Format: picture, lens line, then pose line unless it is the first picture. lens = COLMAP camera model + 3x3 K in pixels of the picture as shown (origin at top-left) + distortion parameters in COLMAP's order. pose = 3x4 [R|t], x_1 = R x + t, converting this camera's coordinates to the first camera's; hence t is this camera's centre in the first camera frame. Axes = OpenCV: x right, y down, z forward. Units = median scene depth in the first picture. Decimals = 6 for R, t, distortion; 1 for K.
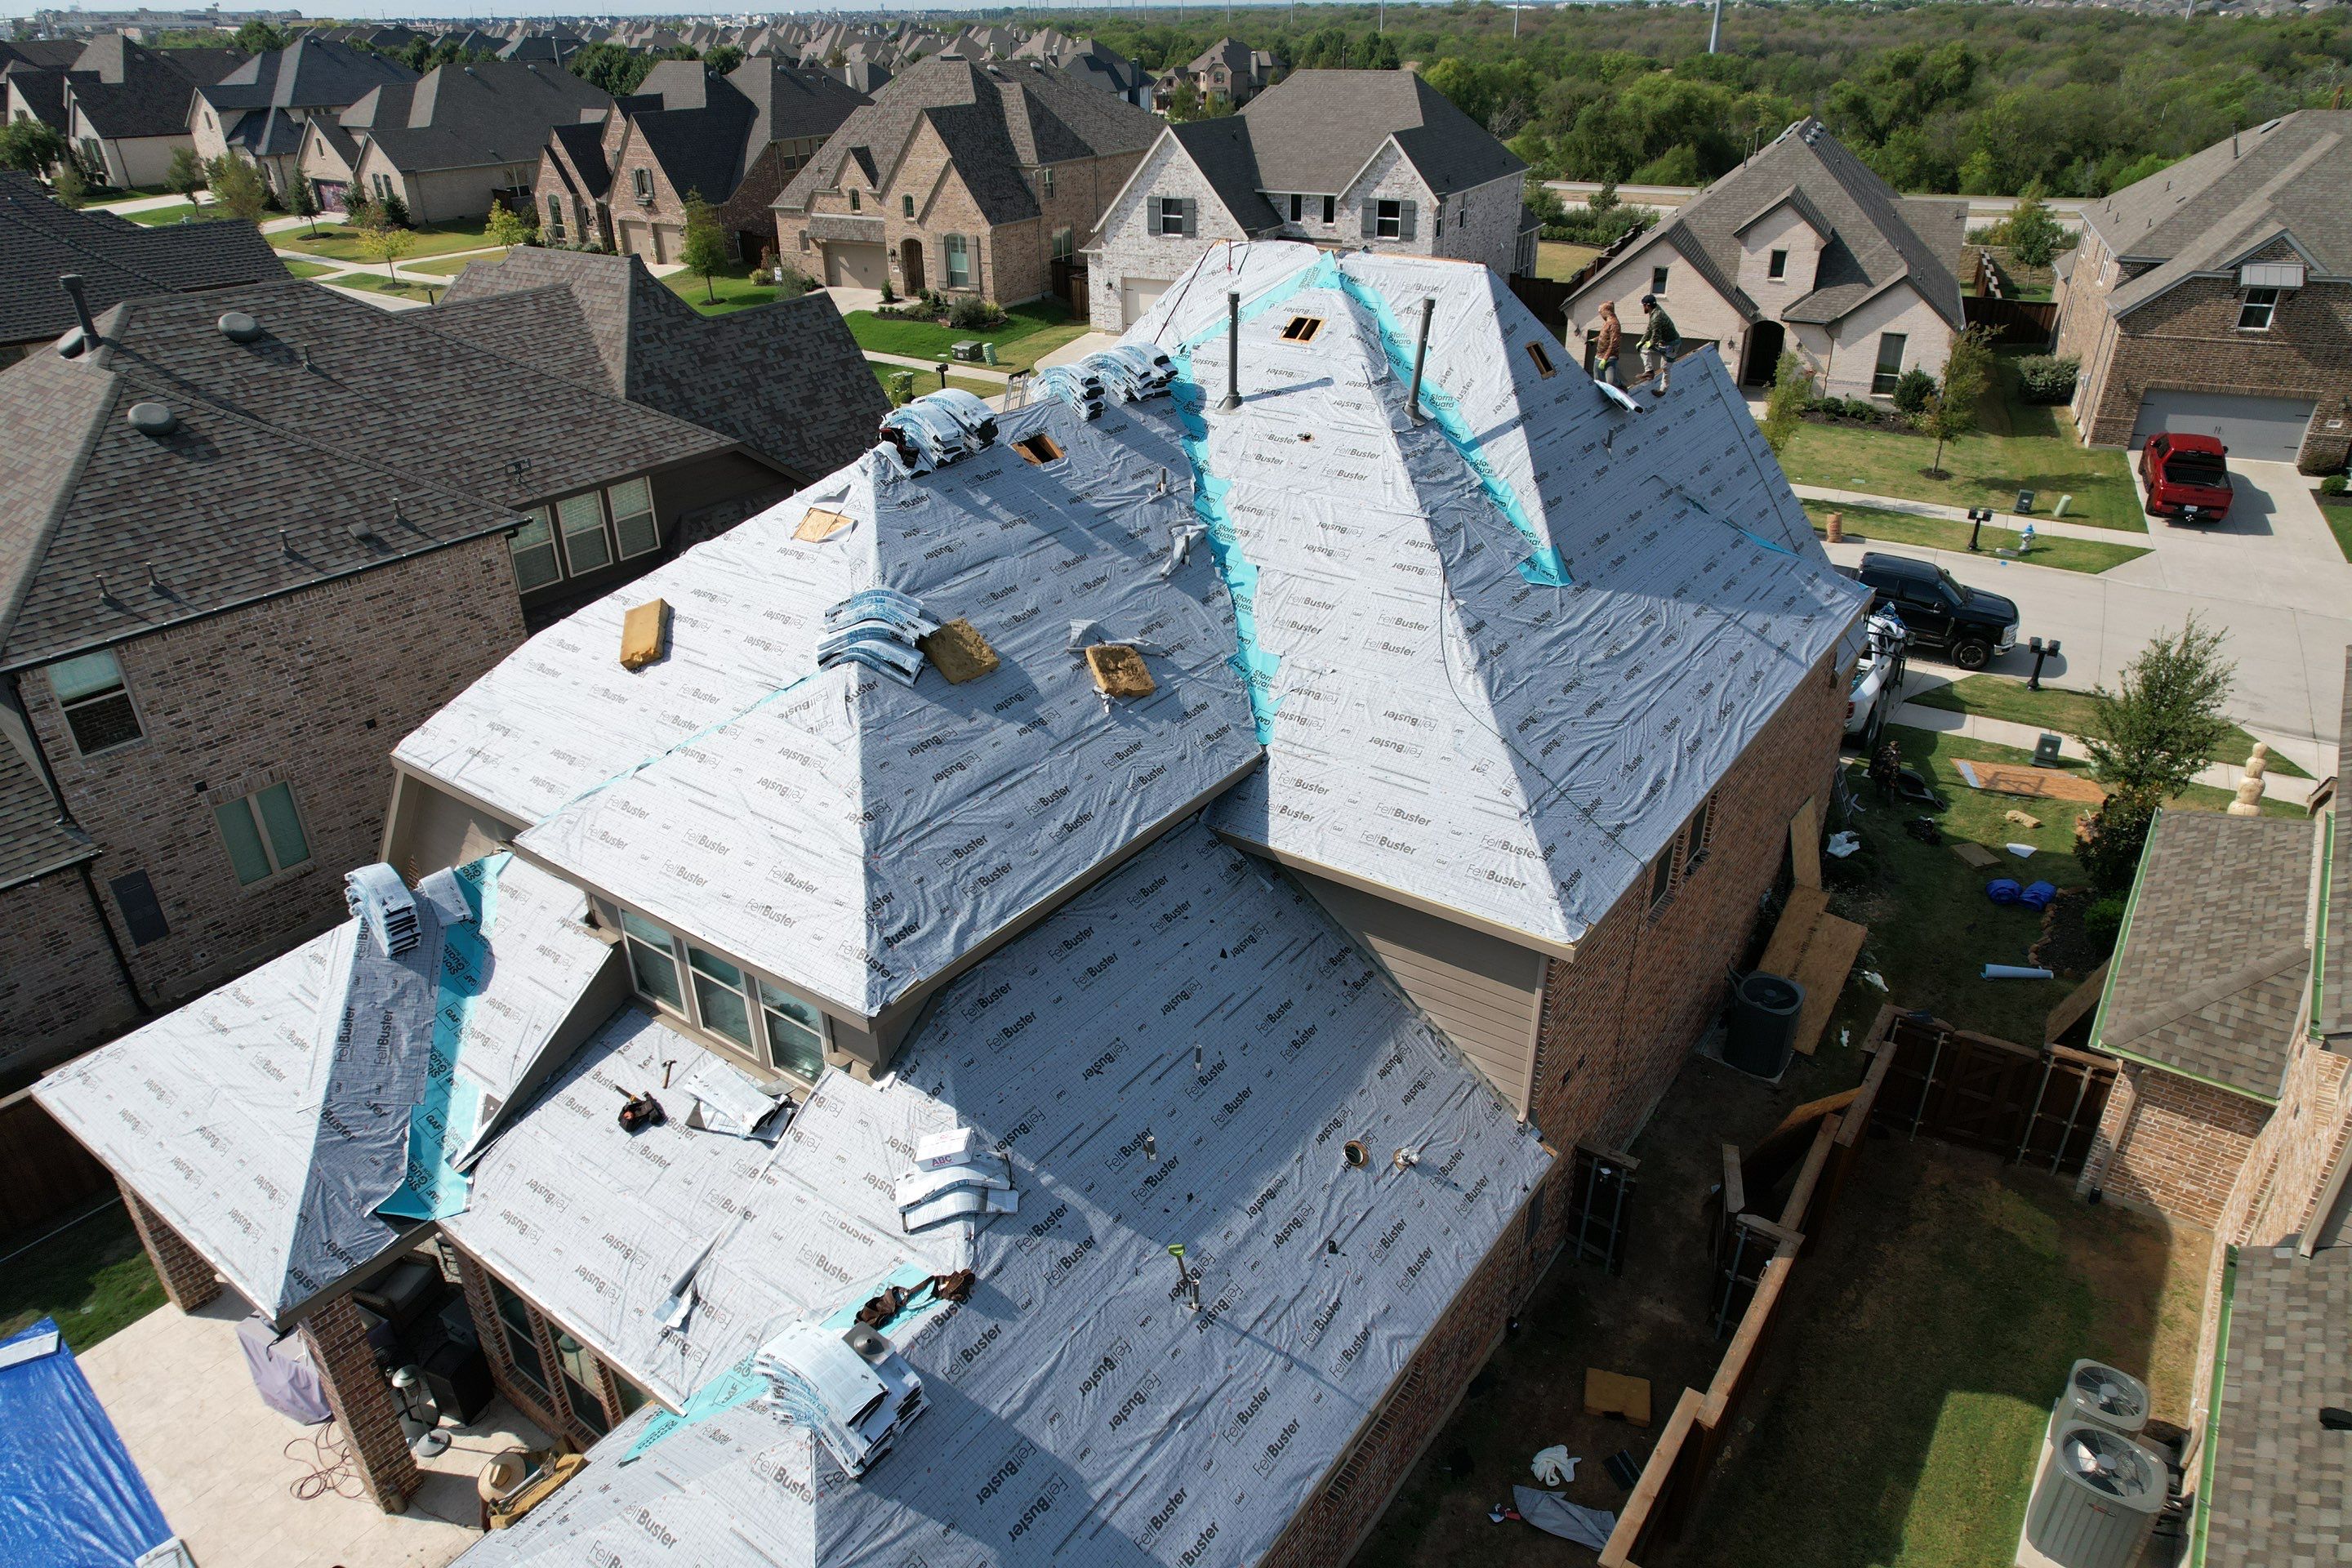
lens RADIAL K [[1509.9, 0, 1175.4], [0, 1509.9, 776.8], [0, 0, 1]] dist [-0.092861, 0.086126]
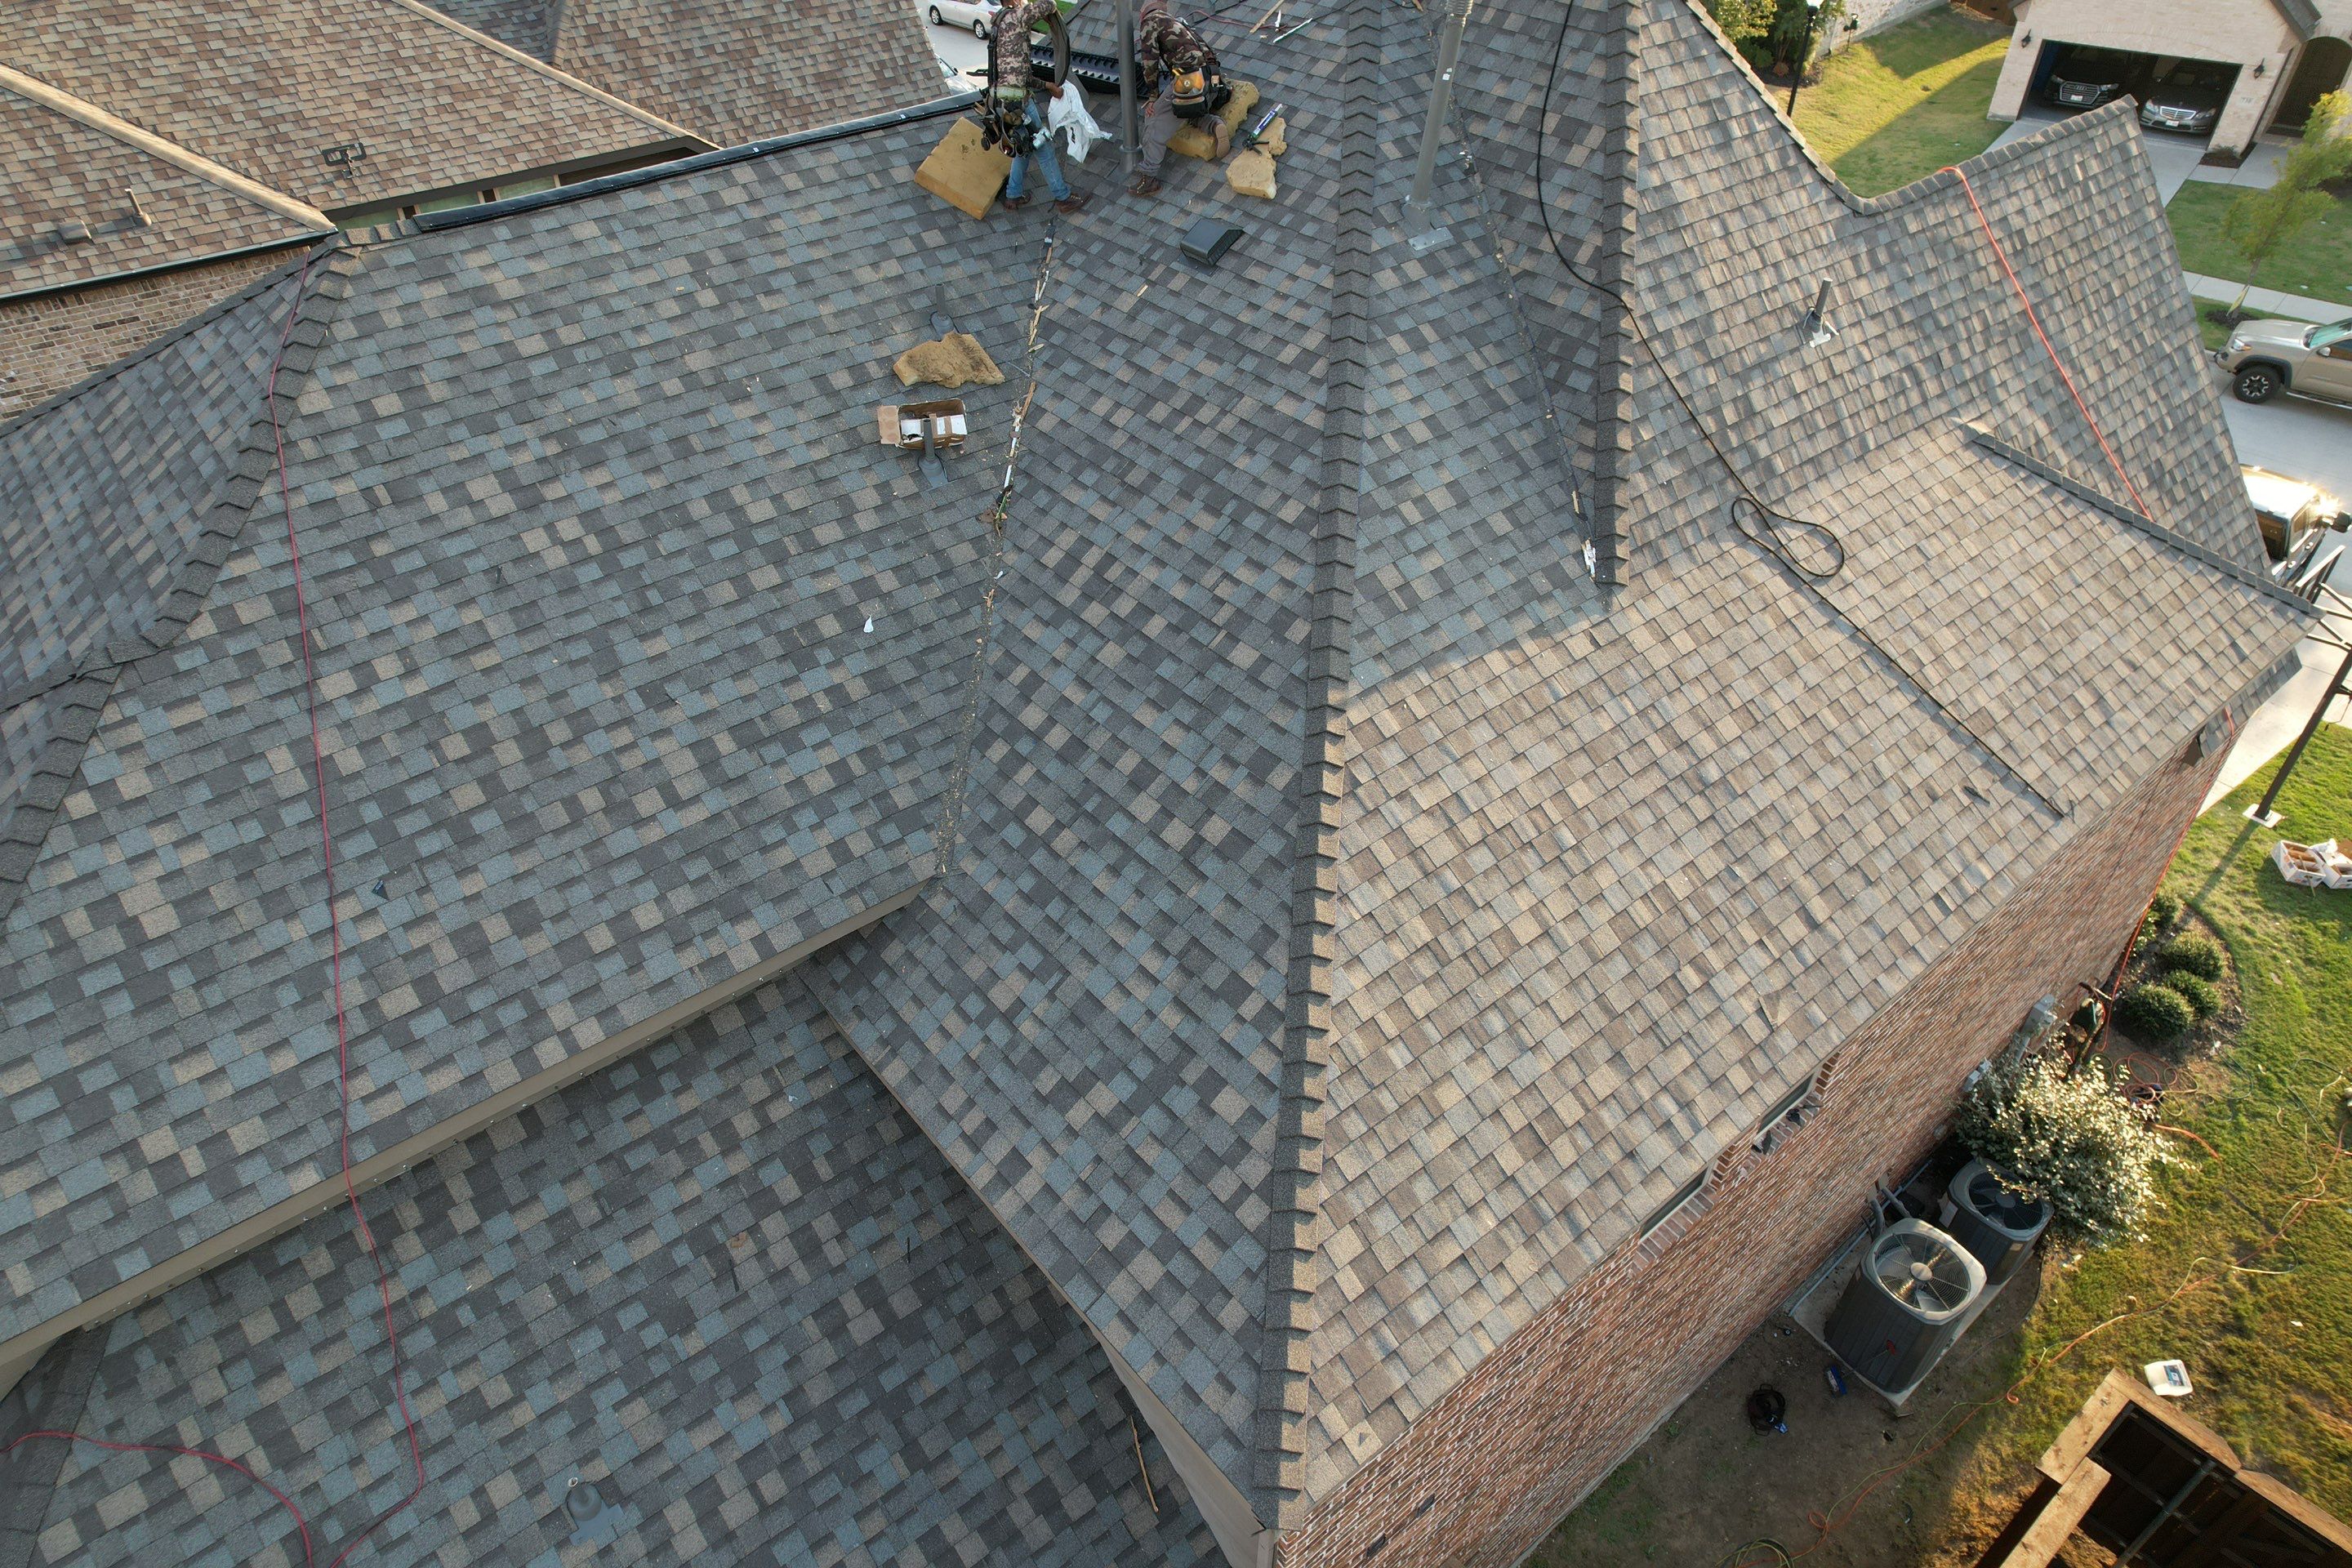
lens RADIAL K [[1504.6, 0, 1174.5], [0, 1504.6, 788.1], [0, 0, 1]] dist [-0.085753, 0.080765]
pose [[0.965458, 0.169029, -0.198293, 0.205919], [-0.124091, 0.967460, 0.220504, -0.147853], [0.229112, -0.188281, 0.955017, 0.423230]]
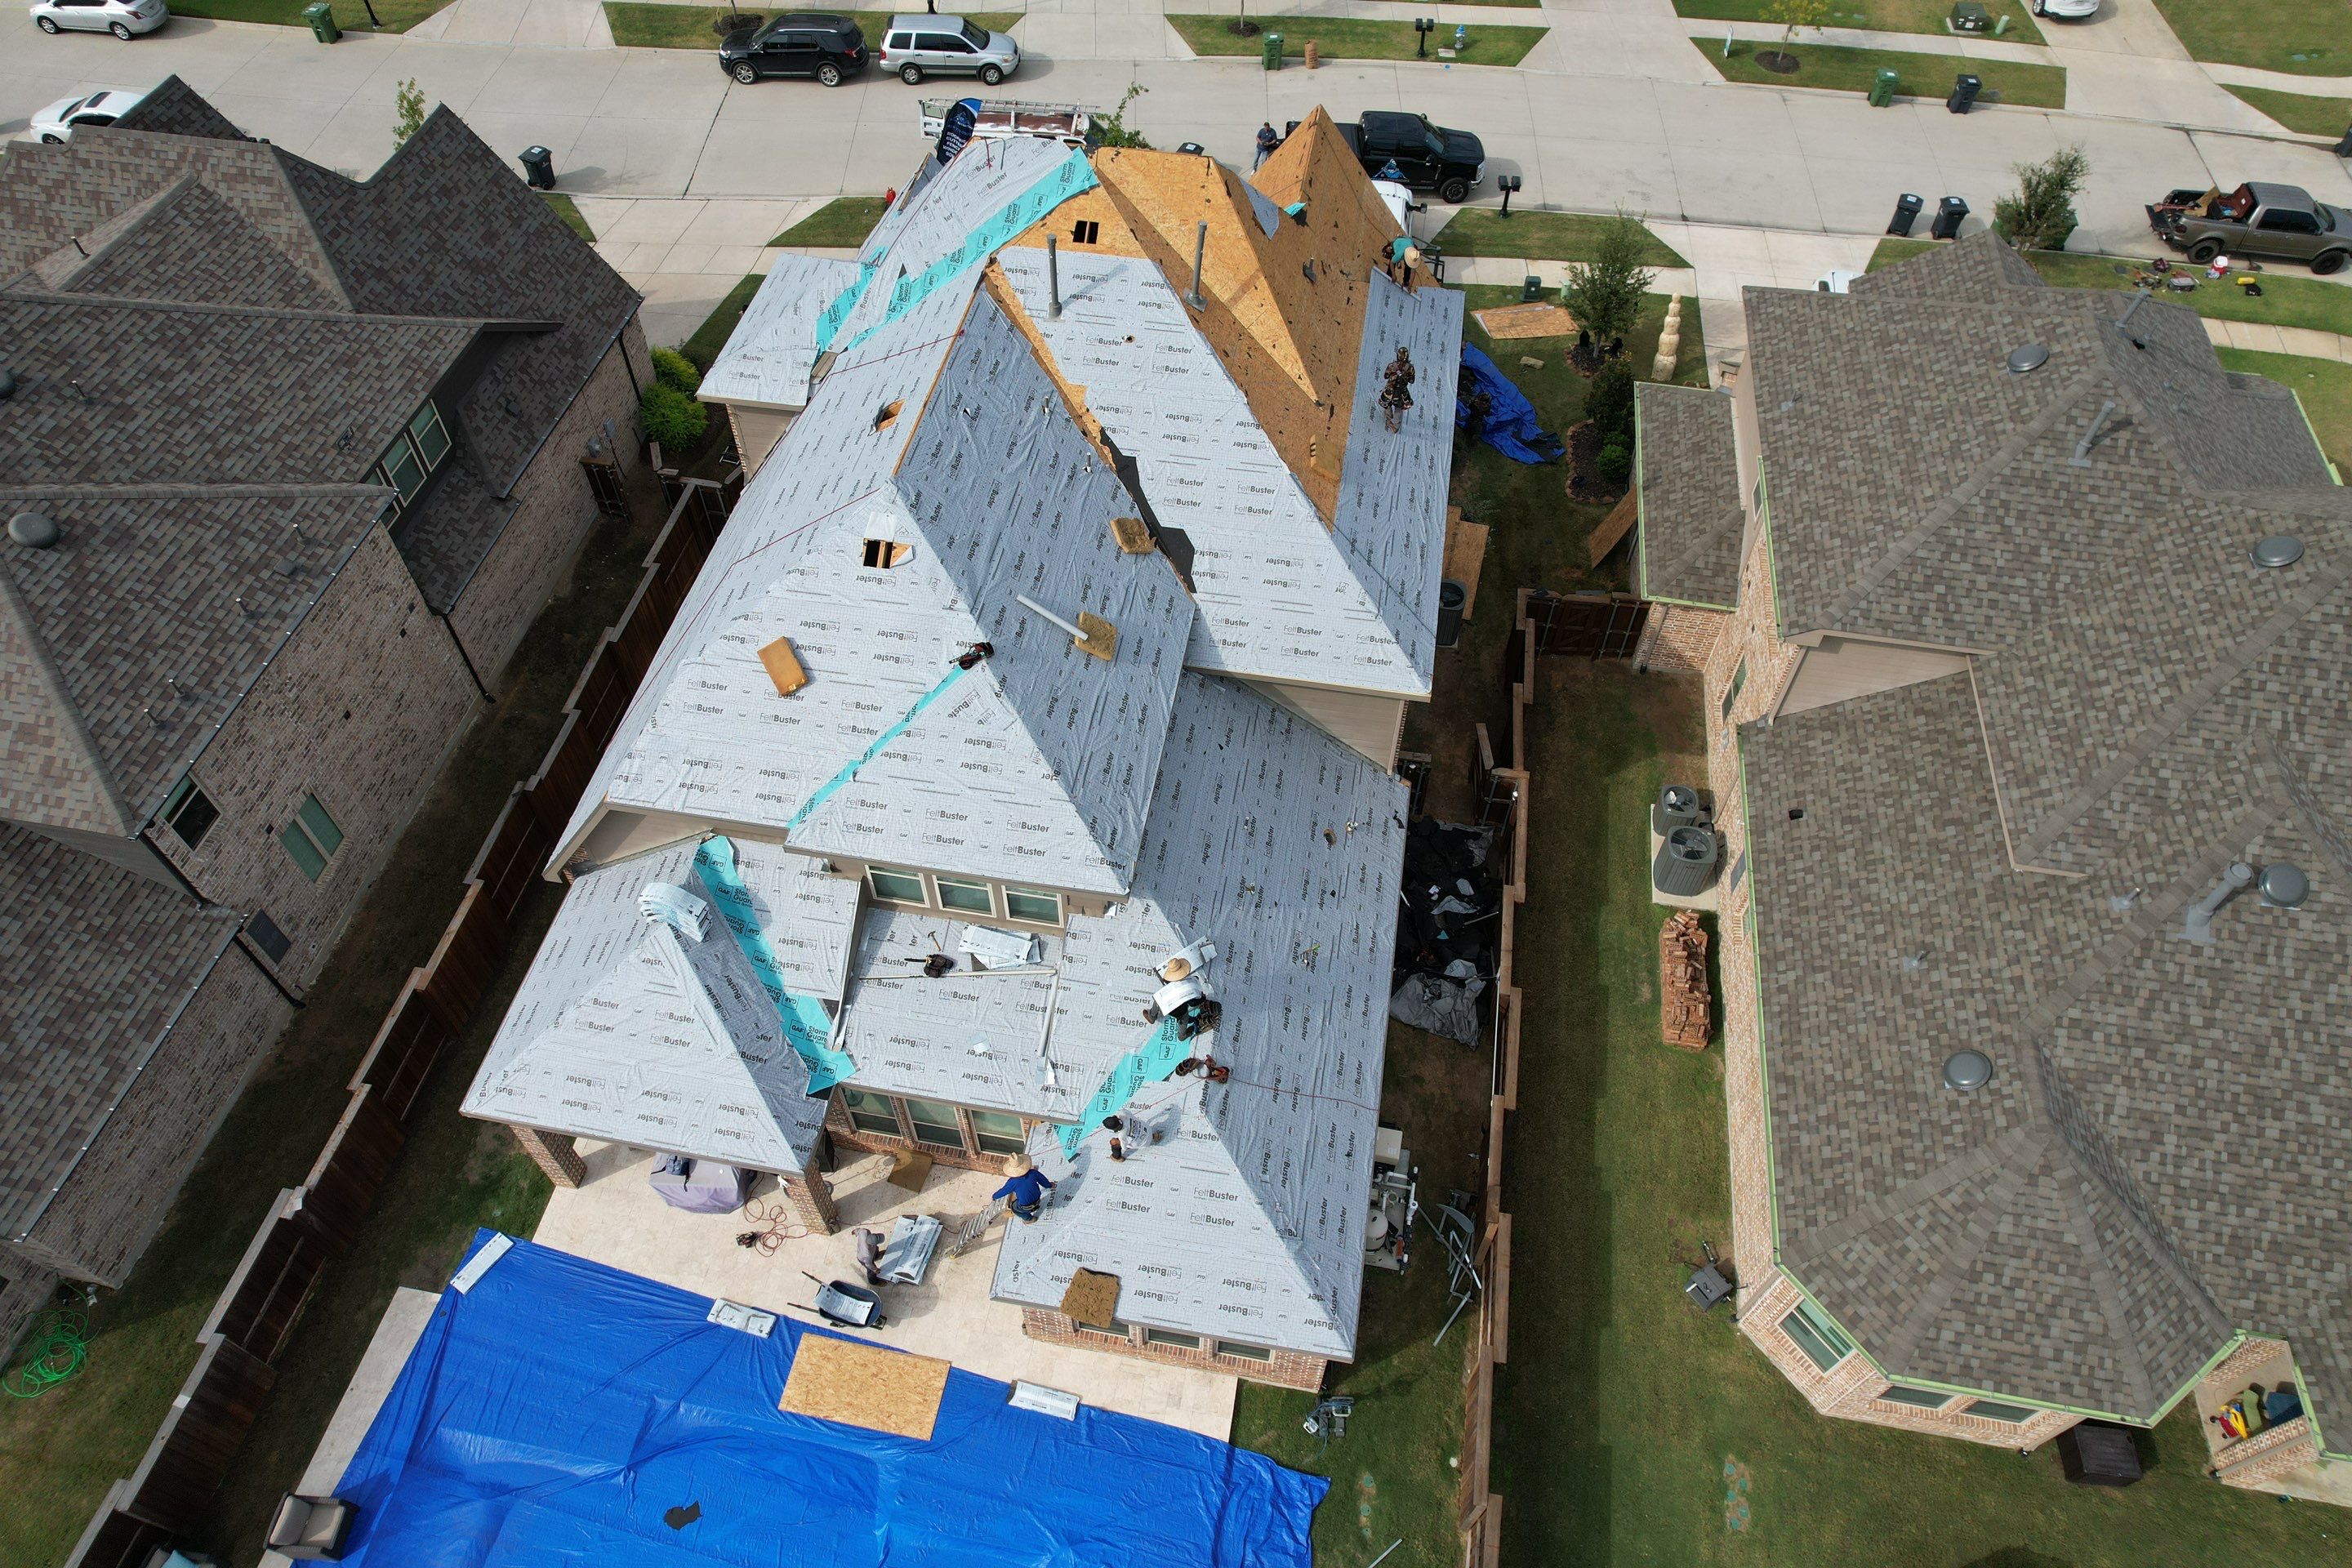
lens RADIAL K [[1500.8, 0, 1169.7], [0, 1500.8, 780.7], [0, 0, 1]] dist [-0.076282, 0.072975]
pose [[0.898750, -0.335573, 0.282205, -0.375795], [0.192159, 0.879977, 0.434414, -0.434551], [-0.394112, -0.336201, 0.855362, -0.281183]]
